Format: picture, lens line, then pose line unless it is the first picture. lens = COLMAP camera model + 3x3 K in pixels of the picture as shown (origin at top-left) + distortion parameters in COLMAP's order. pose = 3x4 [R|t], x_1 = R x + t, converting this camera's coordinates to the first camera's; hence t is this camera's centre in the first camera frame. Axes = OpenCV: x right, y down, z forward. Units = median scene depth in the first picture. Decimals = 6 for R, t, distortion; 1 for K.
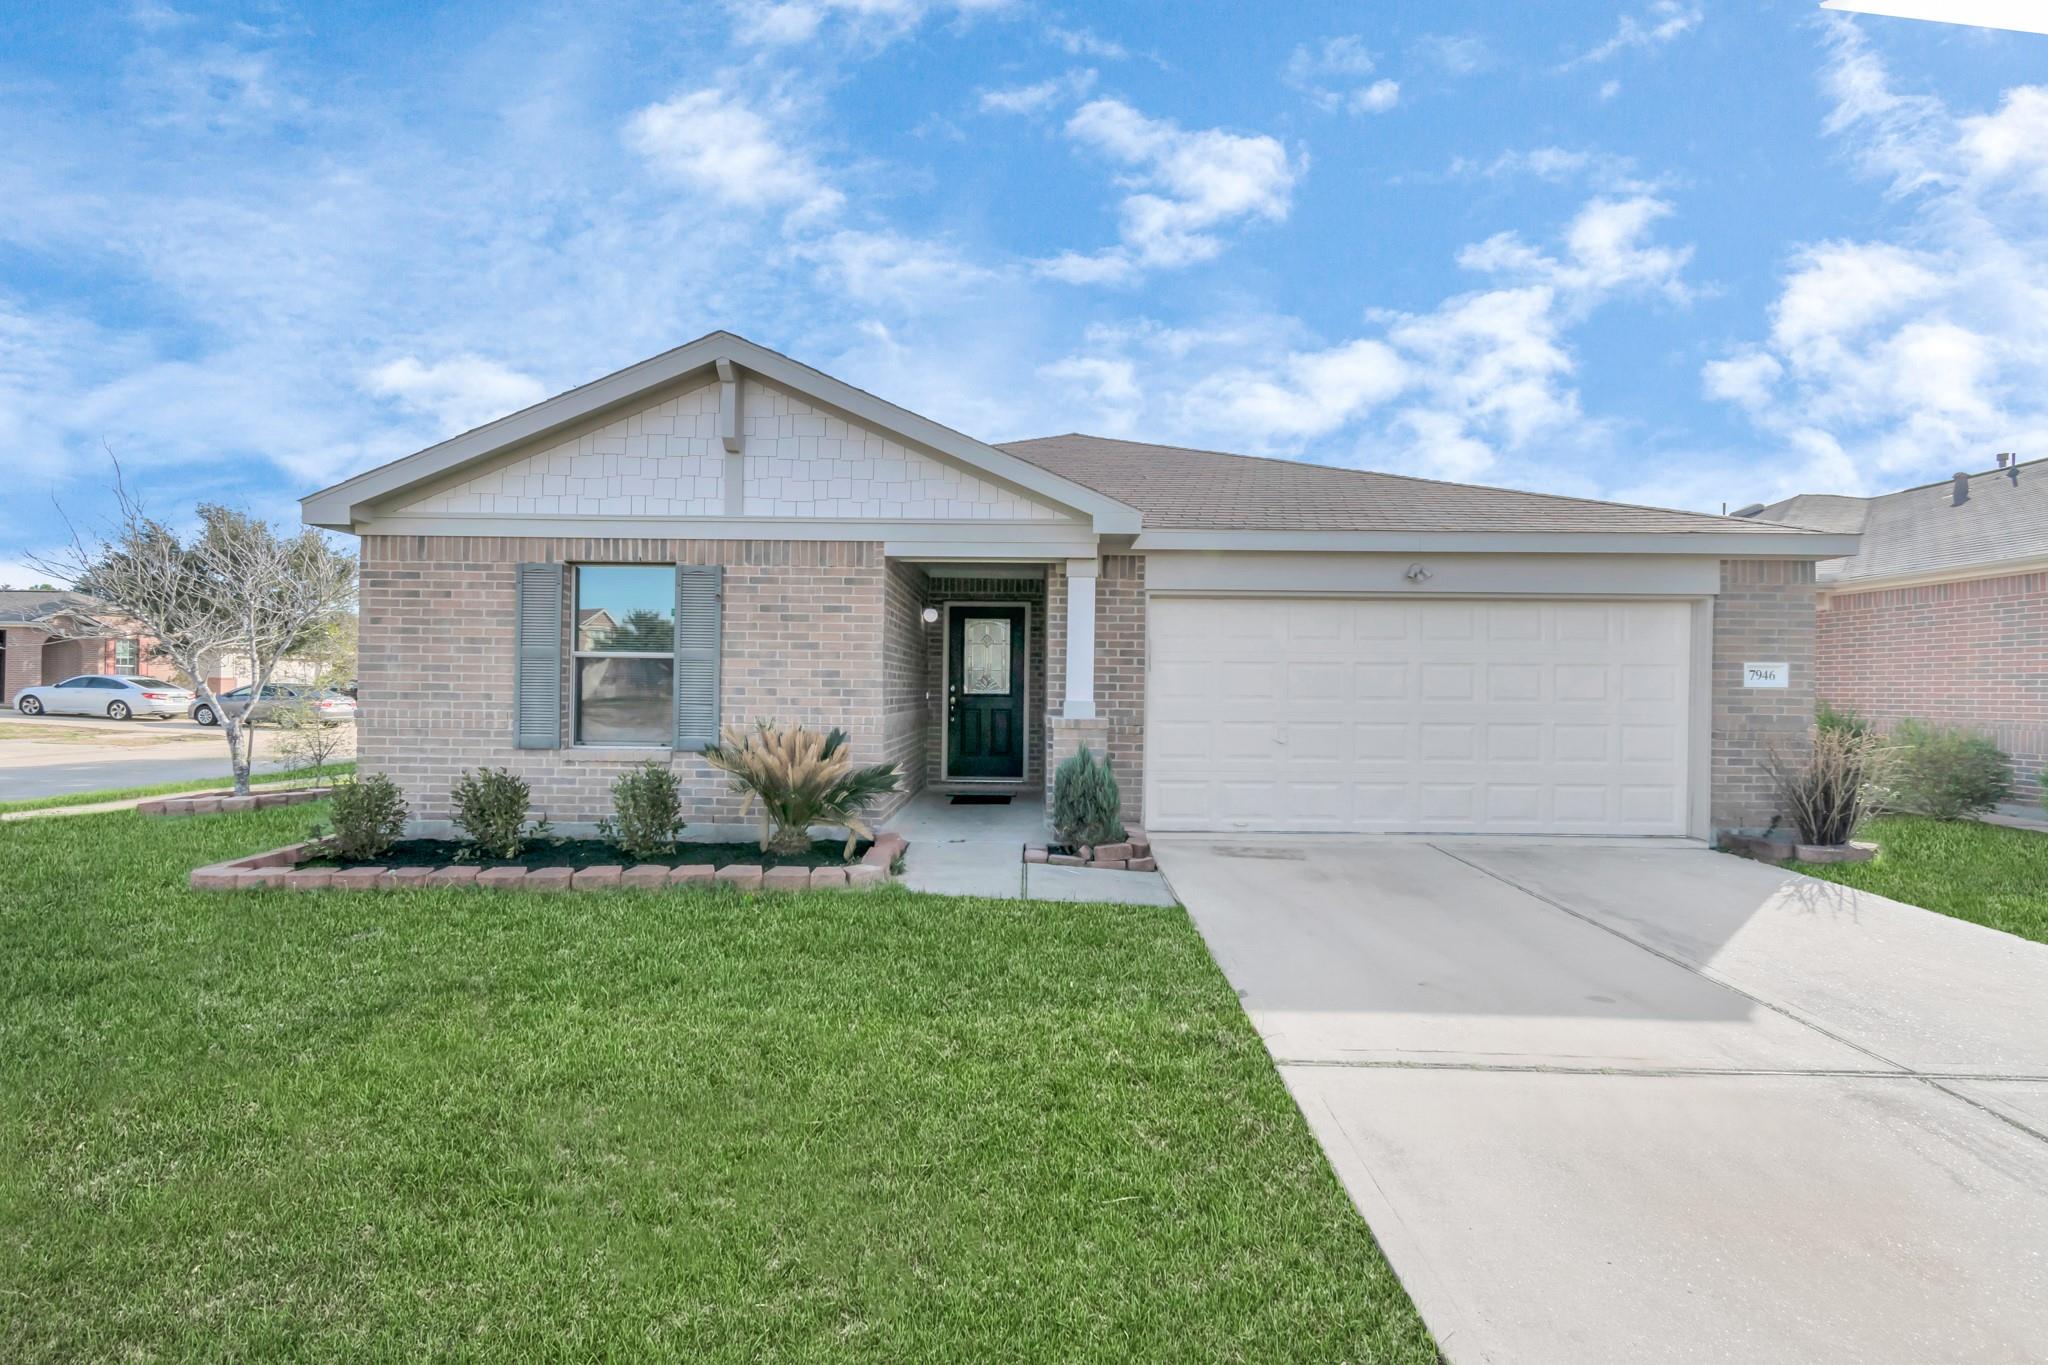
lens RADIAL K [[904.5, 0, 1015.0], [0, 904.5, 686.7], [0, 0, 1]] dist [-0.000388, -0.000137]
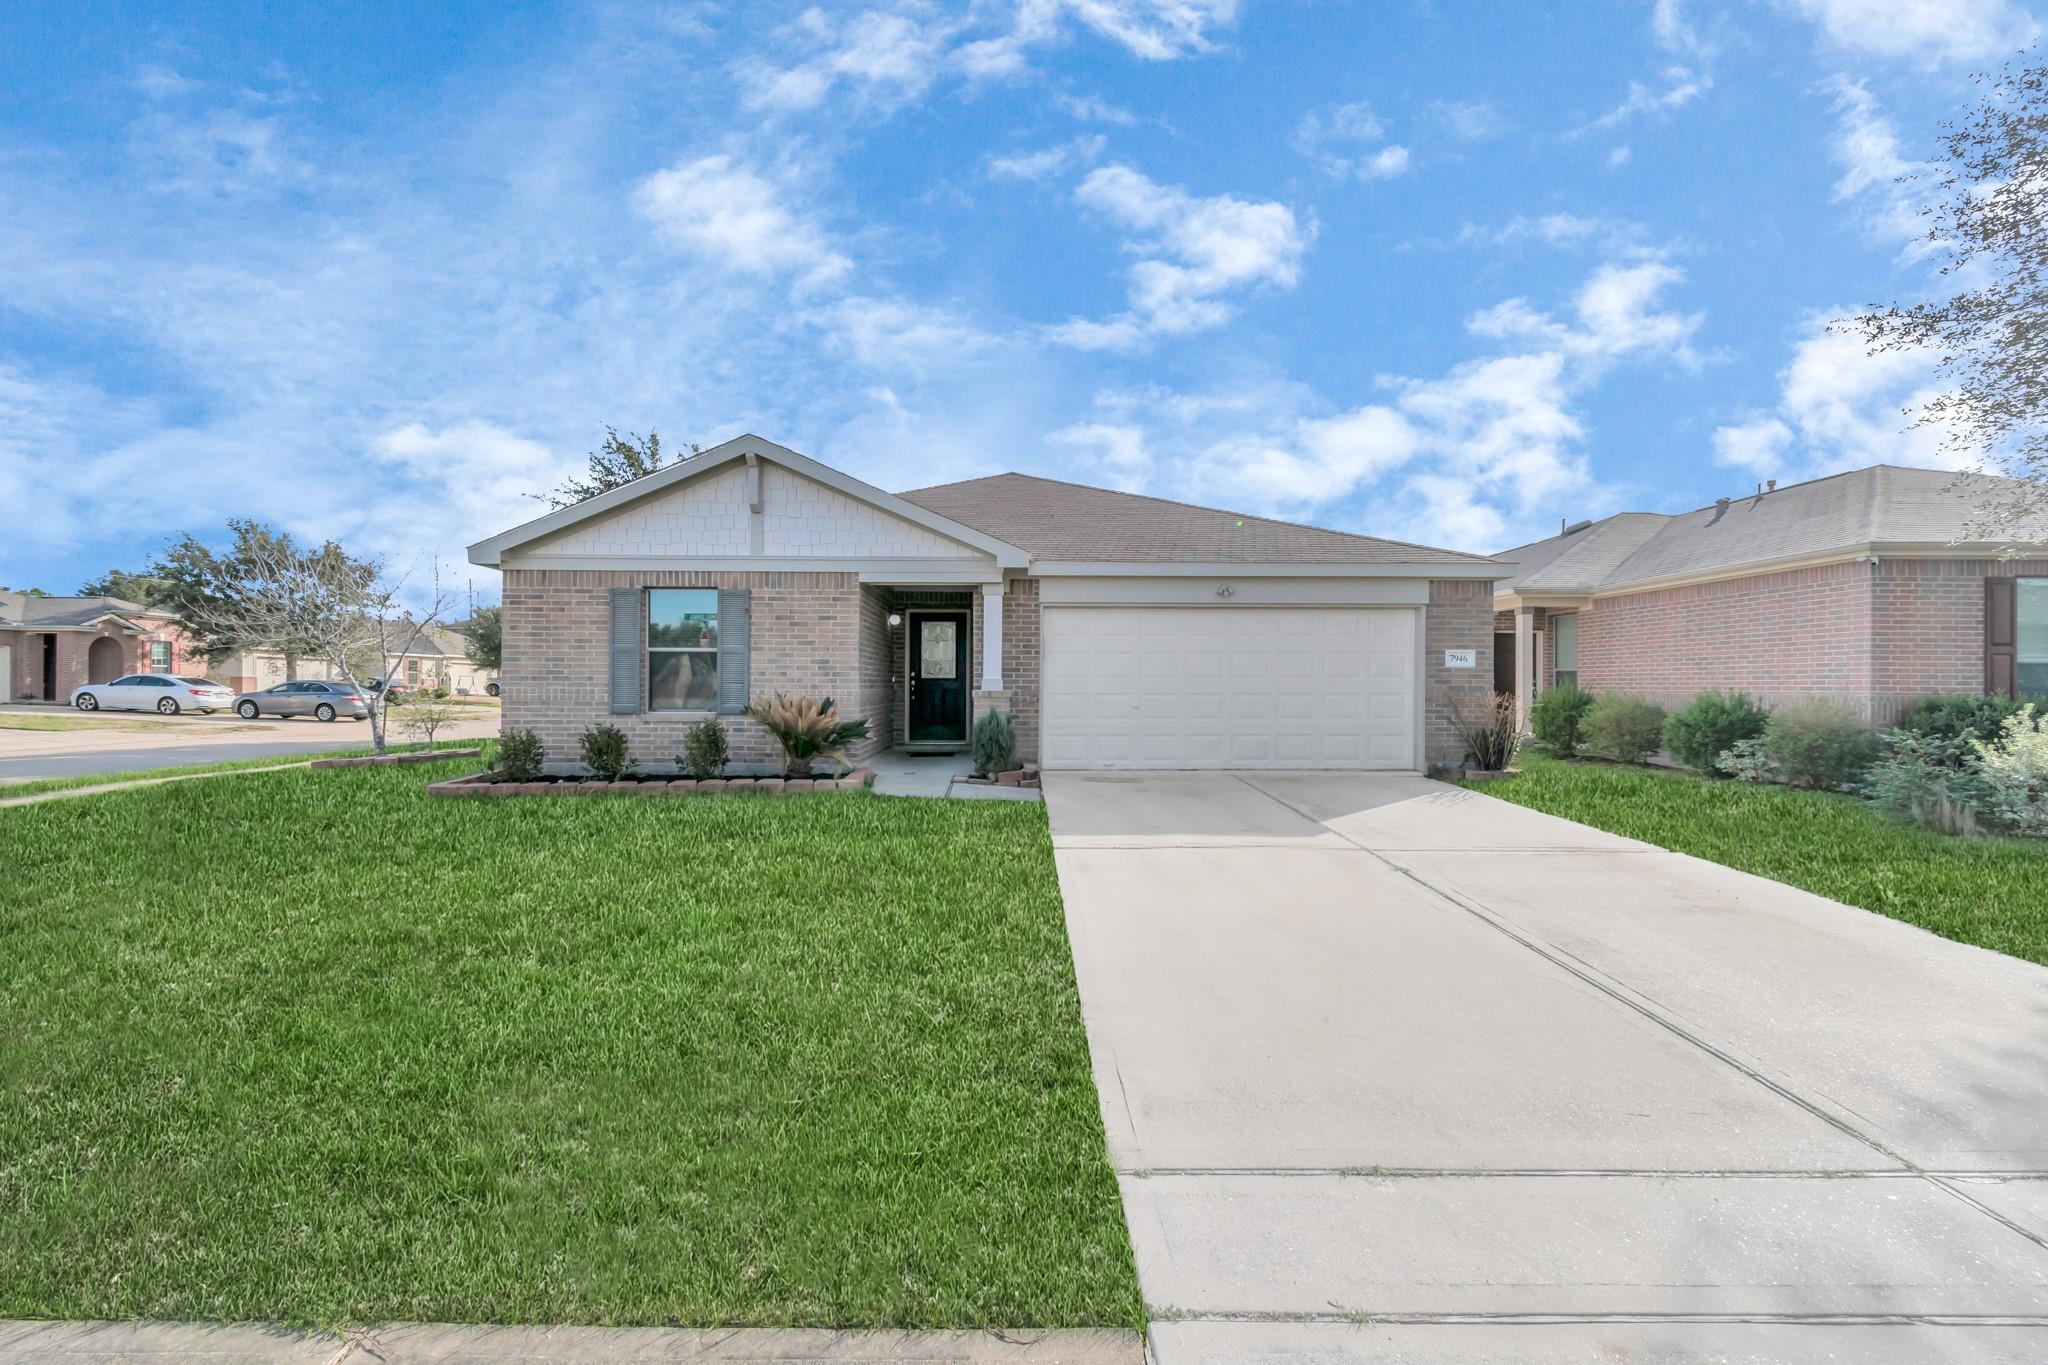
lens RADIAL K [[904.5, 0, 1015.0], [0, 904.5, 686.7], [0, 0, 1]] dist [-0.000388, -0.000137]
pose [[0.999792, -0.007563, 0.018929, 0.081427], [0.007480, 0.999962, 0.004451, 0.022519], [-0.018962, -0.004309, 0.999811, -0.486450]]
